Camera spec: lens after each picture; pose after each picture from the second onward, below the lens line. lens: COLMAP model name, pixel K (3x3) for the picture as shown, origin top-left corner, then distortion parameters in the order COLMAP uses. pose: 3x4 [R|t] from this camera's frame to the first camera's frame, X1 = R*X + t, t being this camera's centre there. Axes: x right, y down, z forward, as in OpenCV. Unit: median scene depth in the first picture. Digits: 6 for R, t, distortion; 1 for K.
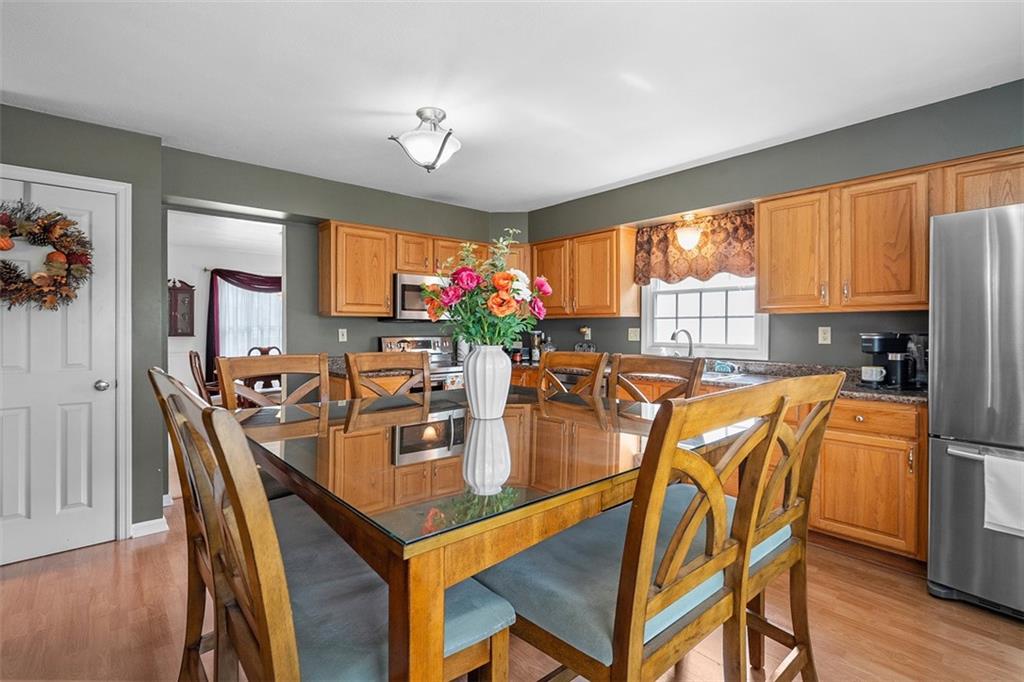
lens RADIAL K [[472.2, 0, 512.0], [0, 472.2, 341.0], [0, 0, 1]] dist [-0.002887, -0.000156]
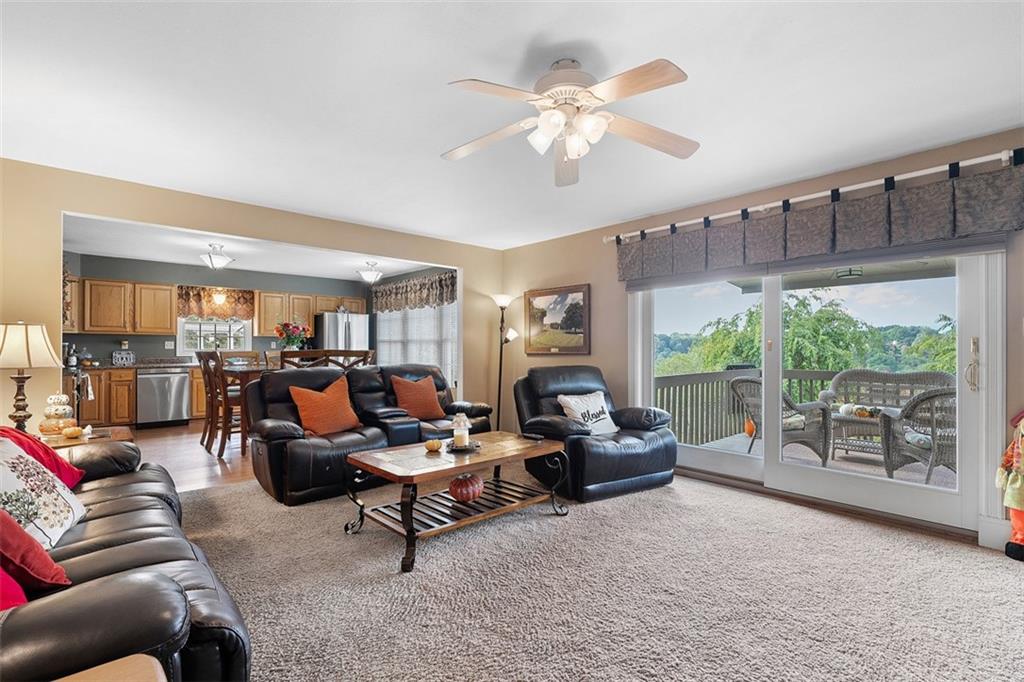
lens RADIAL K [[472.2, 0, 512.0], [0, 472.2, 341.0], [0, 0, 1]] dist [-0.002887, -0.000156]
pose [[0.006401, 0.007670, 0.999950, -1.564731], [0.020831, 0.999753, -0.007802, 0.011764], [-0.999763, 0.020880, 0.006240, -0.278299]]
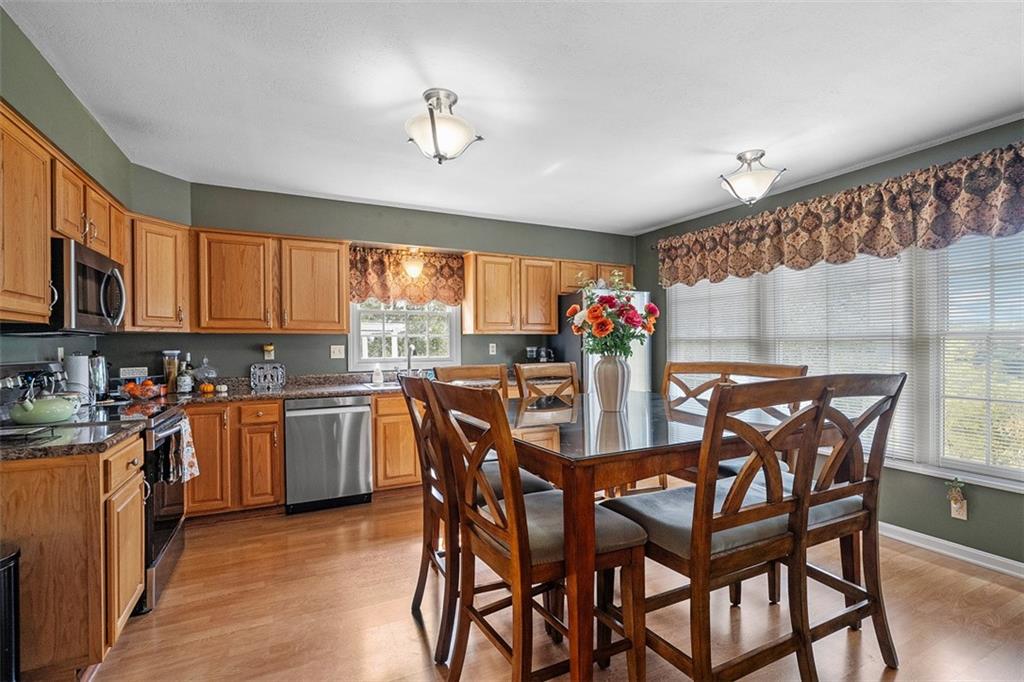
lens RADIAL K [[468.4, 0, 508.1], [0, 468.4, 336.9], [0, 0, 1]] dist [-0.001845, -0.000057]
pose [[0.264642, 0.011332, 0.964280, -0.621899], [0.031782, 0.999285, -0.020466, -0.014867], [-0.963823, 0.036063, 0.264093, 0.438592]]
